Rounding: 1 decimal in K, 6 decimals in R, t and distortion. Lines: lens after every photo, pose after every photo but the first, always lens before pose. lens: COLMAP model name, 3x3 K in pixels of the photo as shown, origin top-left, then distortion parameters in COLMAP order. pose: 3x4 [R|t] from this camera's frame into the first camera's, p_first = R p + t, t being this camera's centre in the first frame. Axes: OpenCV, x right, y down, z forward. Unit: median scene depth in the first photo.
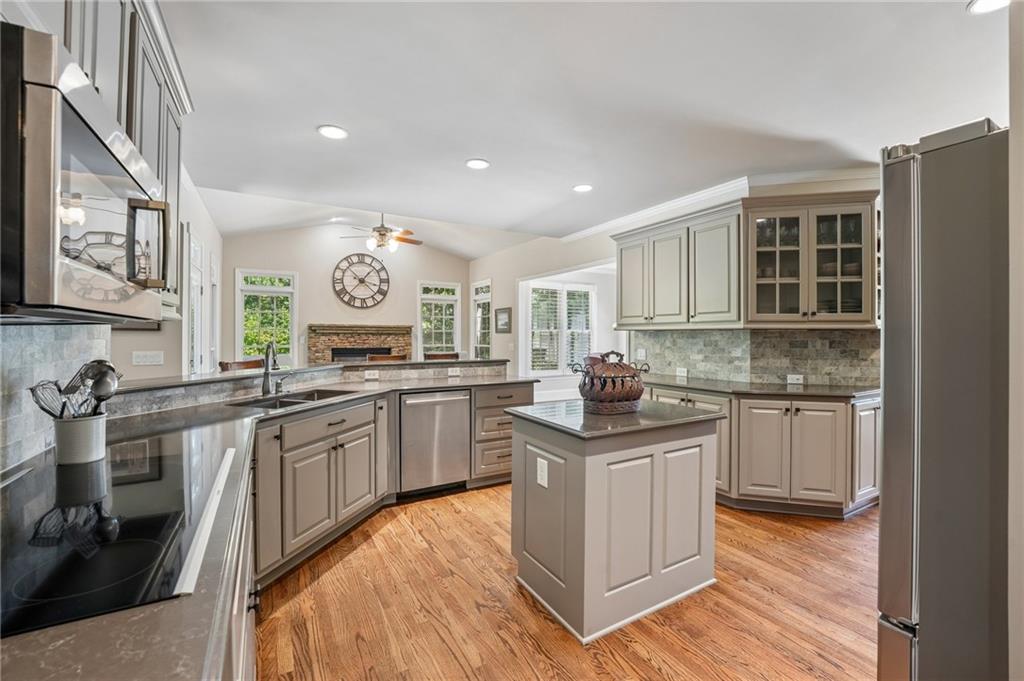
lens RADIAL K [[423.5, 0, 512.6], [0, 423.5, 338.3], [0, 0, 1]] dist [-0.022361, 0.002014]
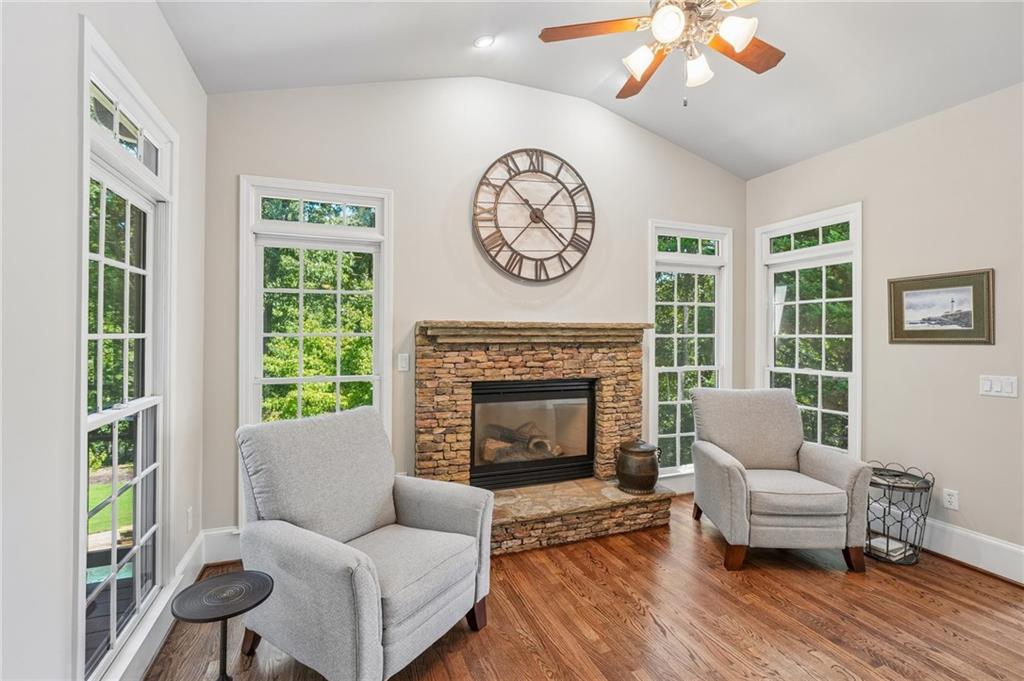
lens RADIAL K [[449.5, 0, 507.5], [0, 449.5, 337.0], [0, 0, 1]] dist [-0.009238, 0.000296]
pose [[0.988061, -0.001273, -0.154059, -0.341595], [0.000727, 0.999993, -0.003600, -0.018102], [0.154063, 0.003445, 0.988055, 0.605296]]
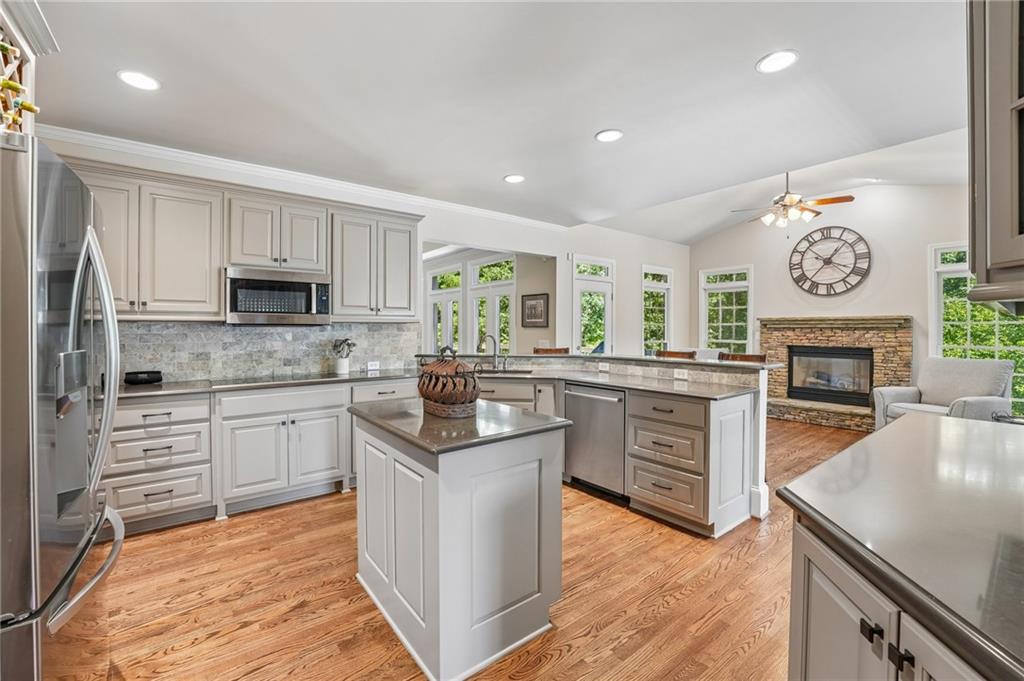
lens RADIAL K [[423.5, 0, 497.4], [0, 423.5, 332.1], [0, 0, 1]] dist [-0.022361, 0.002014]
pose [[0.122113, 0.003961, -0.992508, 0.366281], [-0.008813, 0.999957, 0.002906, -0.001228], [0.992477, 0.008392, 0.122143, 0.315963]]
